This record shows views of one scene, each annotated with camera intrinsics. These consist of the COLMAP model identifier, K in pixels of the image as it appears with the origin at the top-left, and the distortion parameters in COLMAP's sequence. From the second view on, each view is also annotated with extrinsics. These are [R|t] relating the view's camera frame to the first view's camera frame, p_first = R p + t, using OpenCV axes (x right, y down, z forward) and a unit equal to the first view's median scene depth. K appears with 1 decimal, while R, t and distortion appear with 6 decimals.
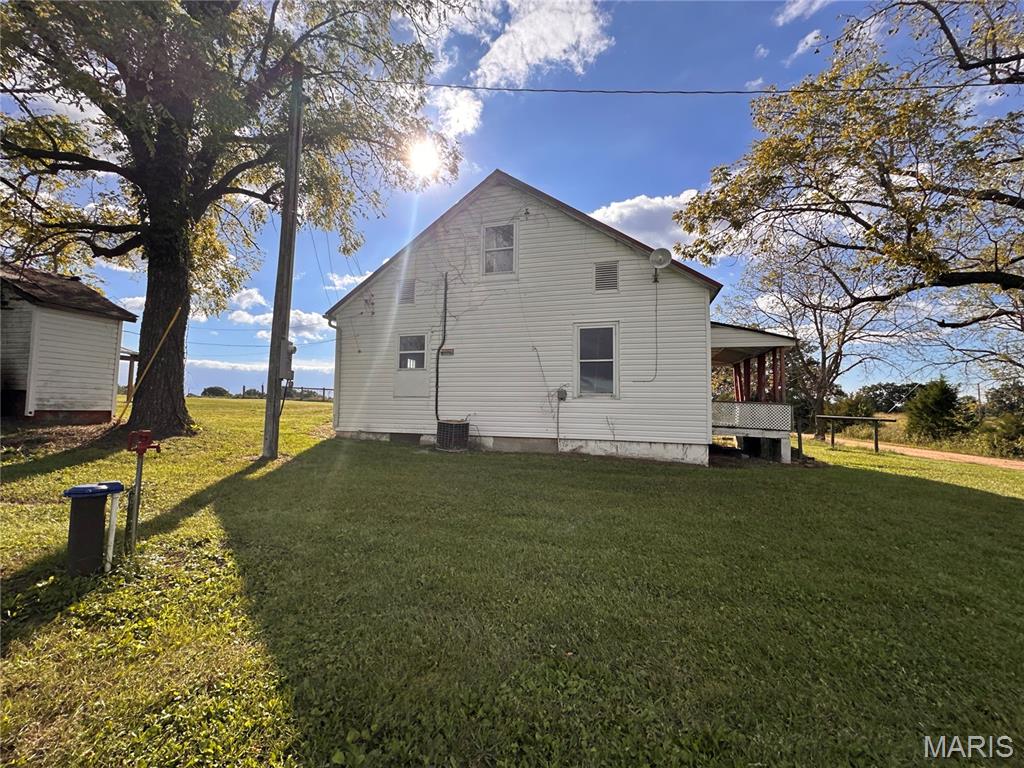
lens RADIAL K [[407.6, 0, 510.1], [0, 407.6, 383.1], [0, 0, 1]] dist [0.000778, 0.000246]
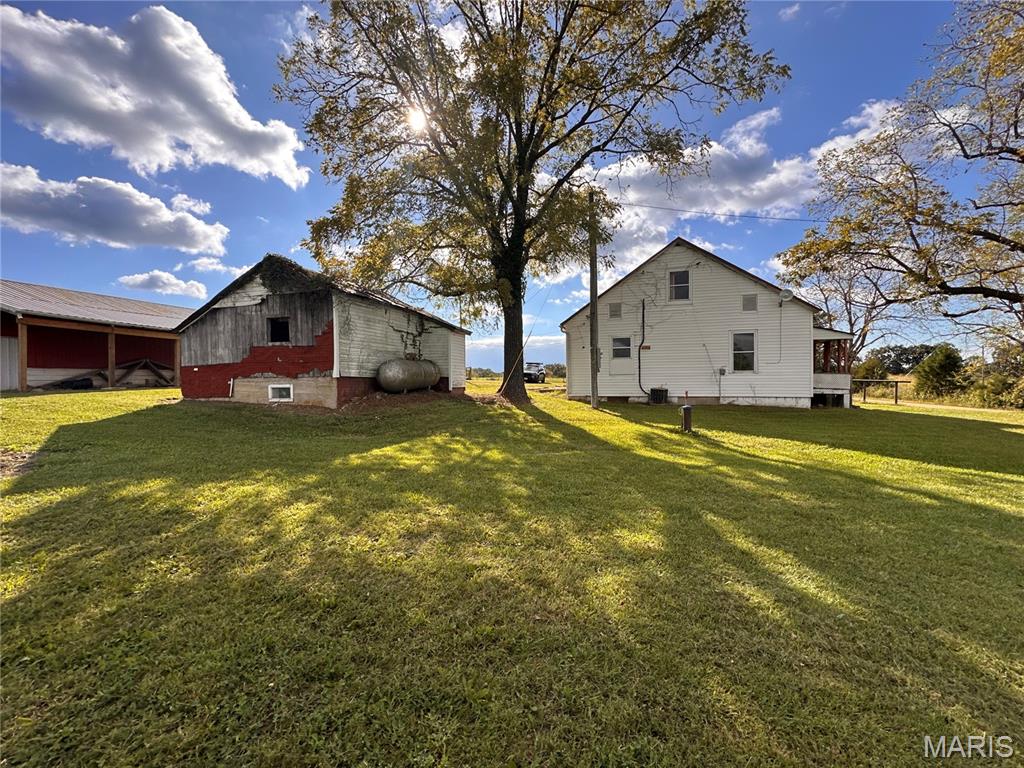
lens RADIAL K [[407.6, 0, 511.6], [0, 407.6, 383.3], [0, 0, 1]] dist [0.000778, 0.000246]
pose [[0.999660, -0.025016, -0.007312, -0.658702], [0.025479, 0.997071, 0.072113, -0.061234], [0.005486, -0.072274, 0.997370, -0.649056]]
